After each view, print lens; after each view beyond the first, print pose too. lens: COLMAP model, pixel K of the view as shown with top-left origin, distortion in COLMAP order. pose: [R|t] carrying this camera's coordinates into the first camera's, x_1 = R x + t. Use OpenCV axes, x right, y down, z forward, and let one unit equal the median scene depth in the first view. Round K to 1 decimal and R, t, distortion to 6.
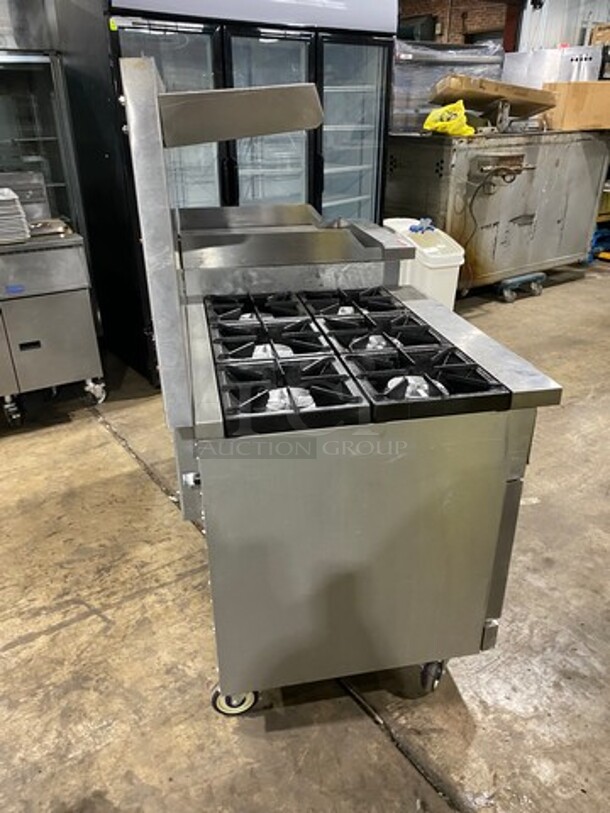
lens RADIAL K [[609.7, 0, 302.3], [0, 609.7, 407.2], [0, 0, 1]] dist [0.025246, -0.019568]
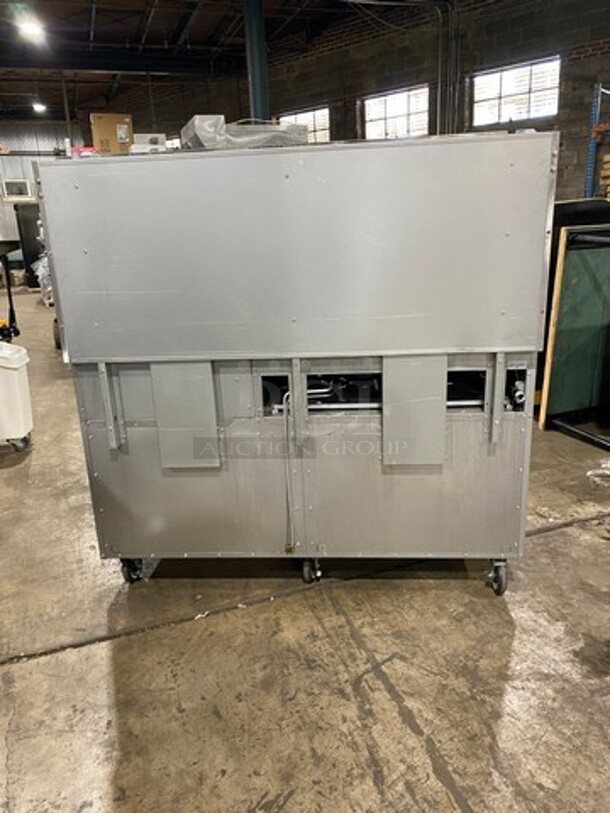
lens RADIAL K [[609.7, 0, 304.0], [0, 609.7, 406.4], [0, 0, 1]] dist [0.025246, -0.019568]
pose [[0.263642, -0.271880, 0.925513, -1.276461], [0.459620, 0.878949, 0.127273, -0.211980], [-0.848081, 0.391830, 0.356689, 0.682973]]
